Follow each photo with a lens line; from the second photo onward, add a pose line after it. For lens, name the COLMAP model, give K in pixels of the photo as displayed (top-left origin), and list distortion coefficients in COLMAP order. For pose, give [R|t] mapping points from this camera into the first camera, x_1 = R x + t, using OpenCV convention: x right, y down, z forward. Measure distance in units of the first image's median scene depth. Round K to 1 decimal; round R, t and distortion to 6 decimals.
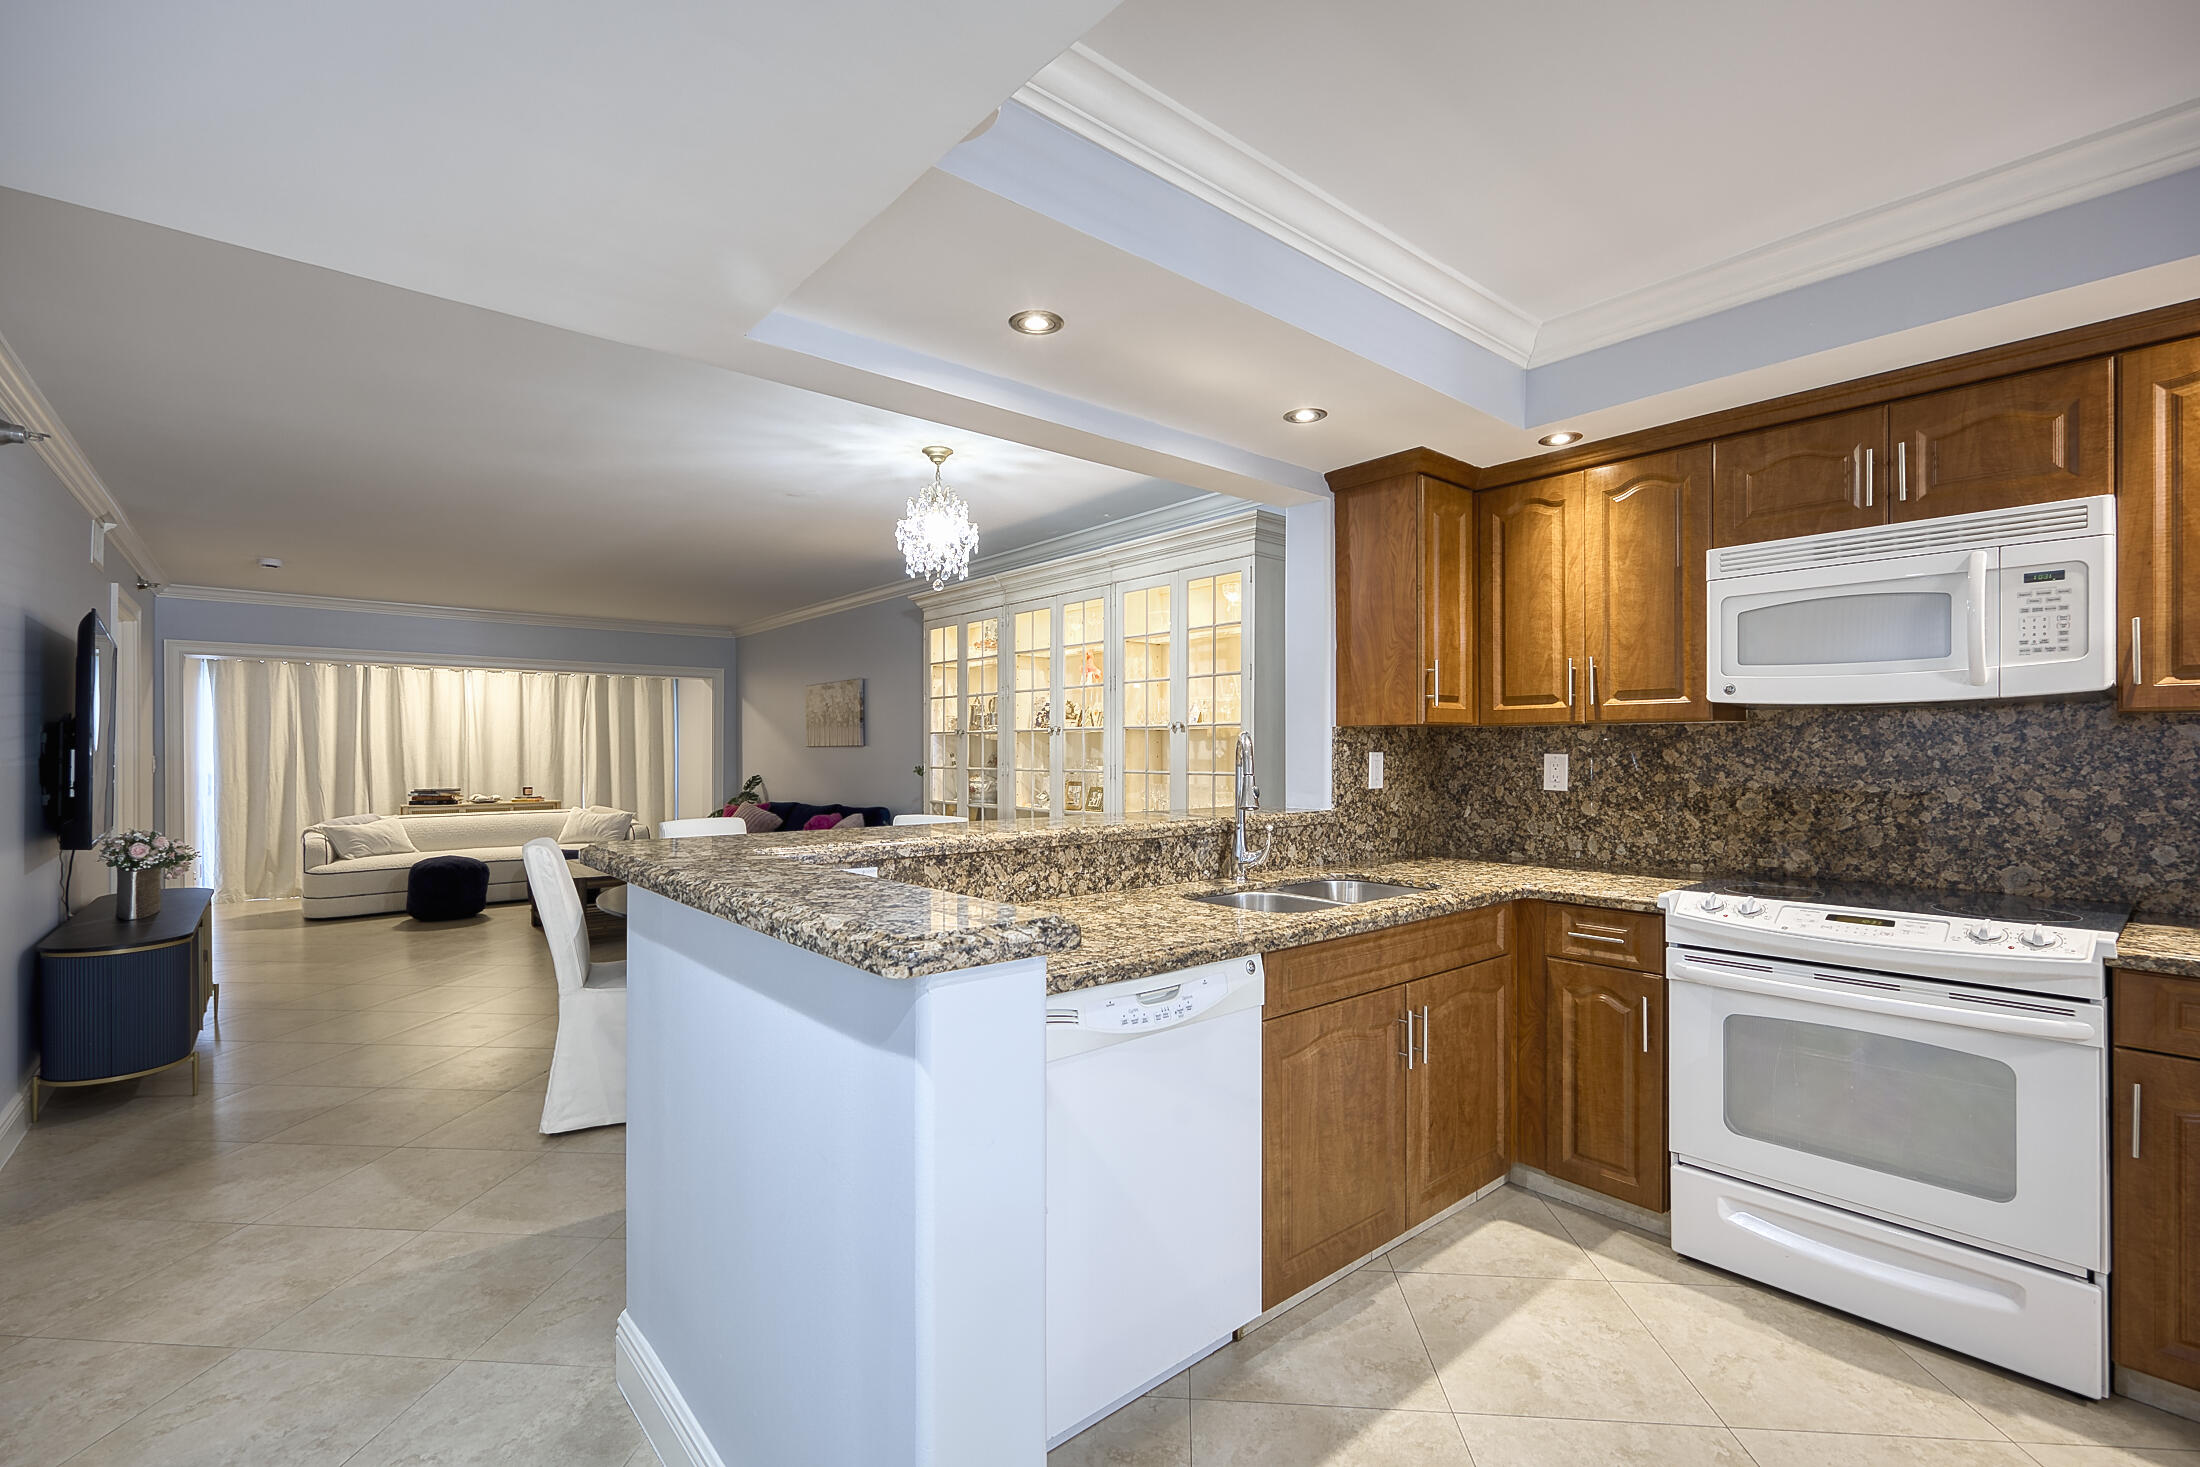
lens RADIAL K [[951.9, 0, 1101.7], [0, 951.9, 748.6], [0, 0, 1]] dist [-0.001740, -0.001119]
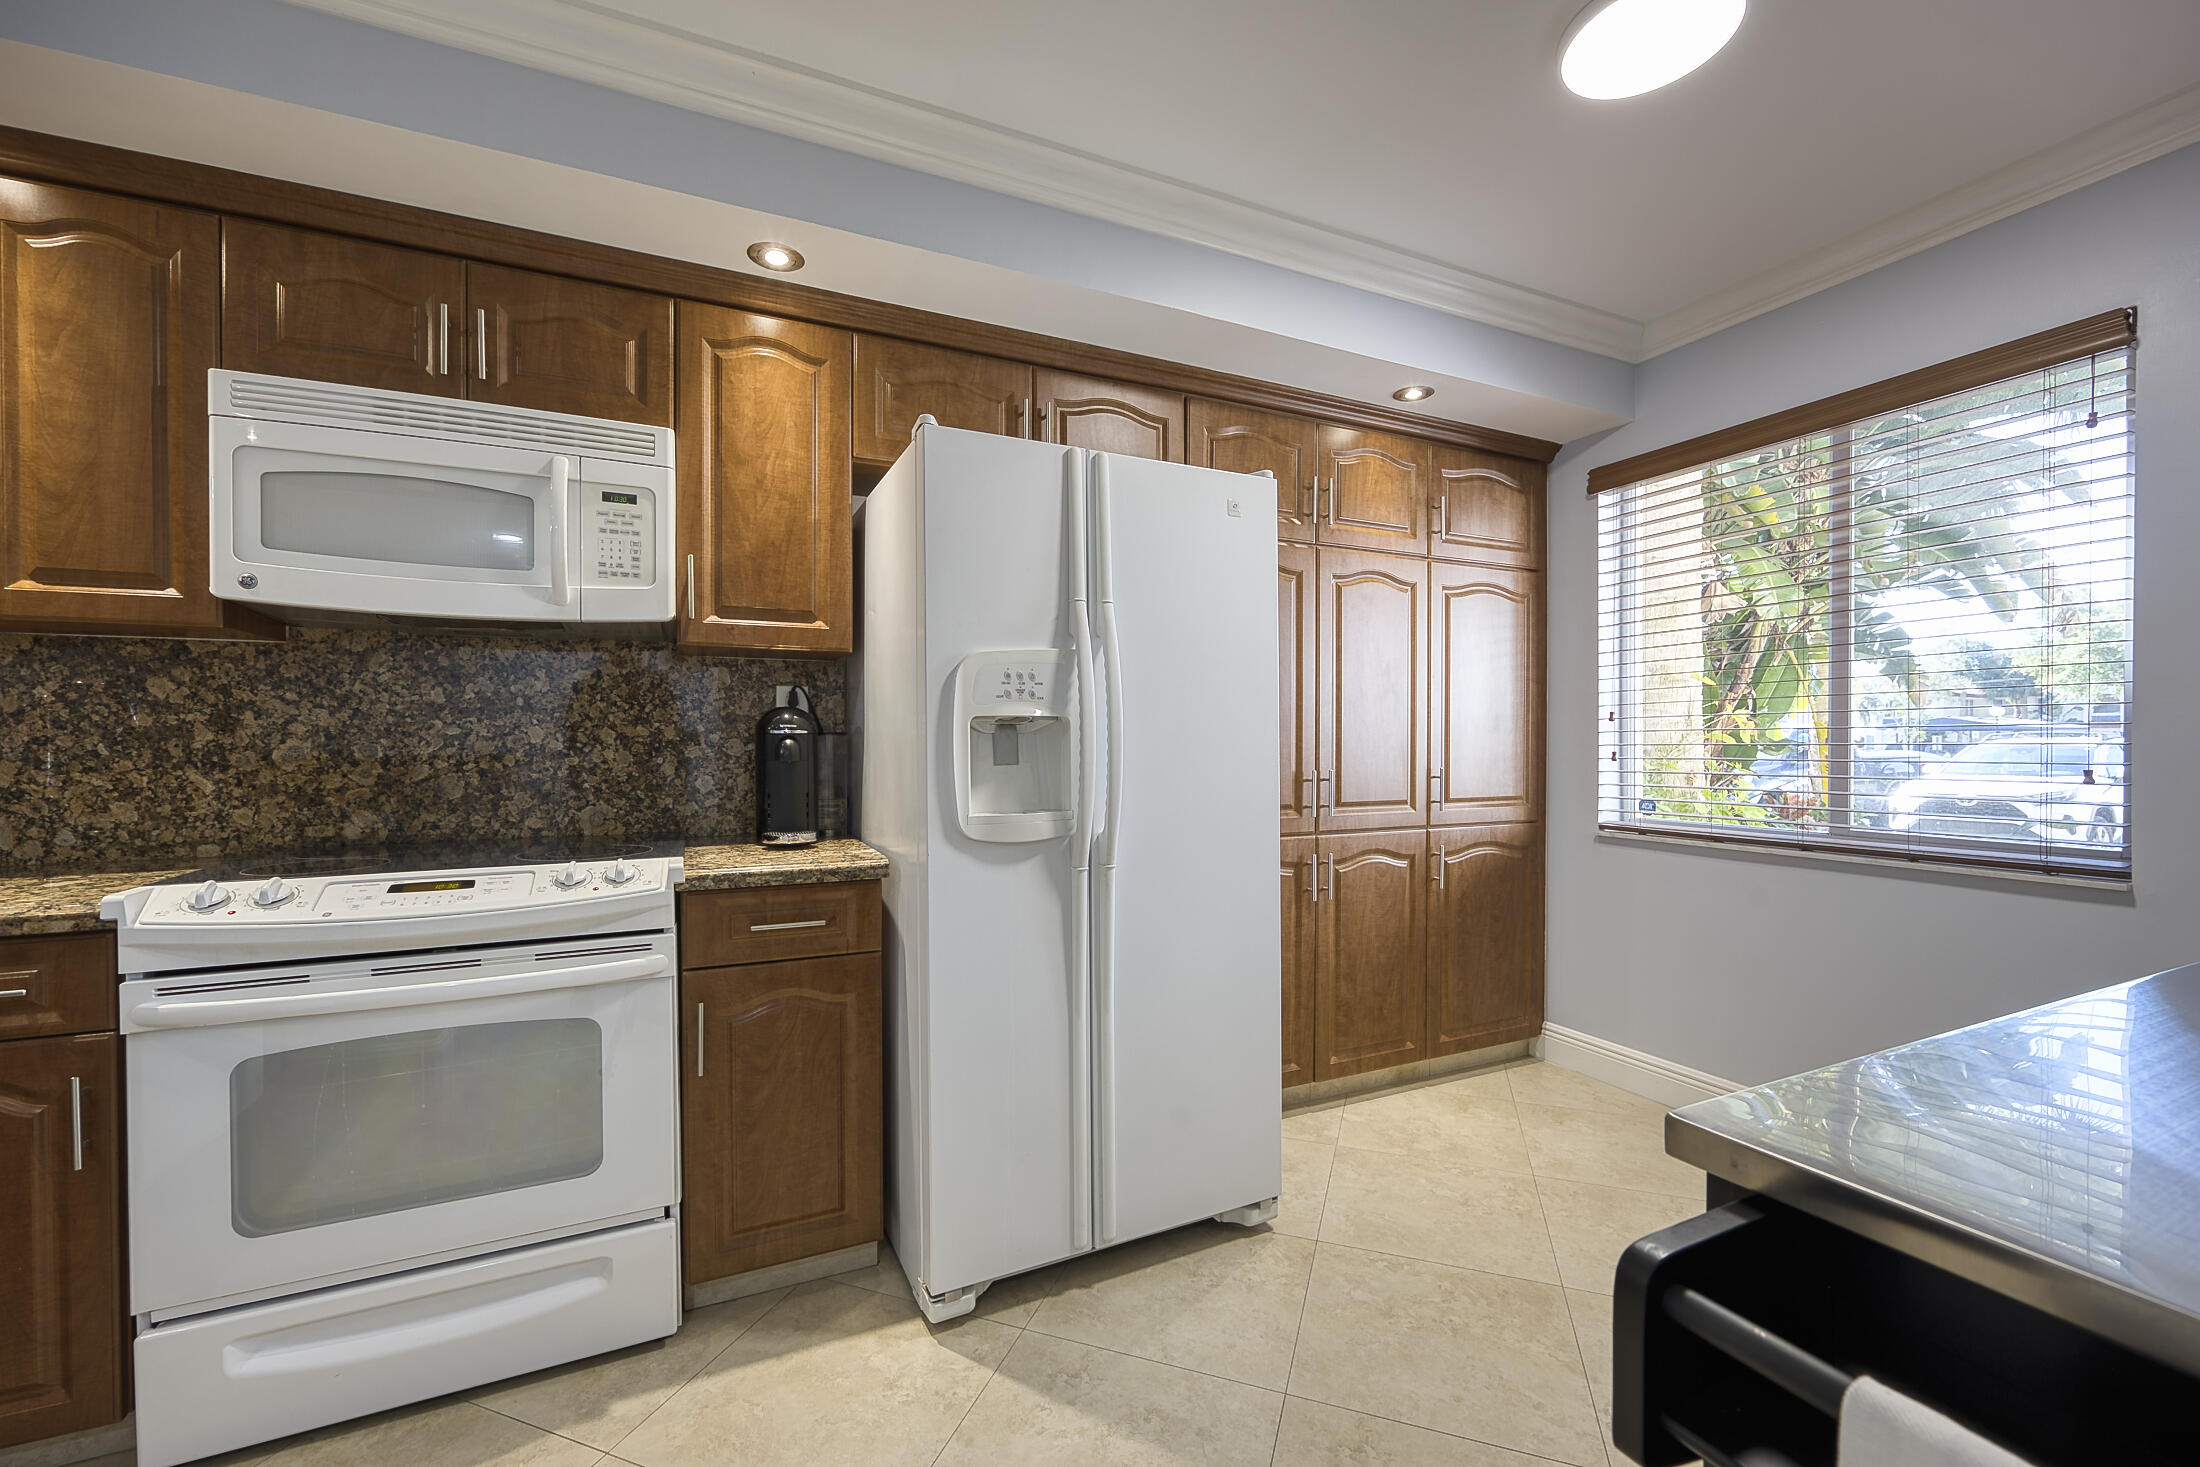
lens RADIAL K [[879.0, 0, 1097.7], [0, 879.0, 748.1], [0, 0, 1]] dist [-0.008763, 0.001068]
pose [[0.266228, -0.009563, 0.963863, 0.210406], [-0.000197, 0.999950, 0.009975, 0.049784], [-0.963910, -0.002845, 0.266213, 0.235615]]
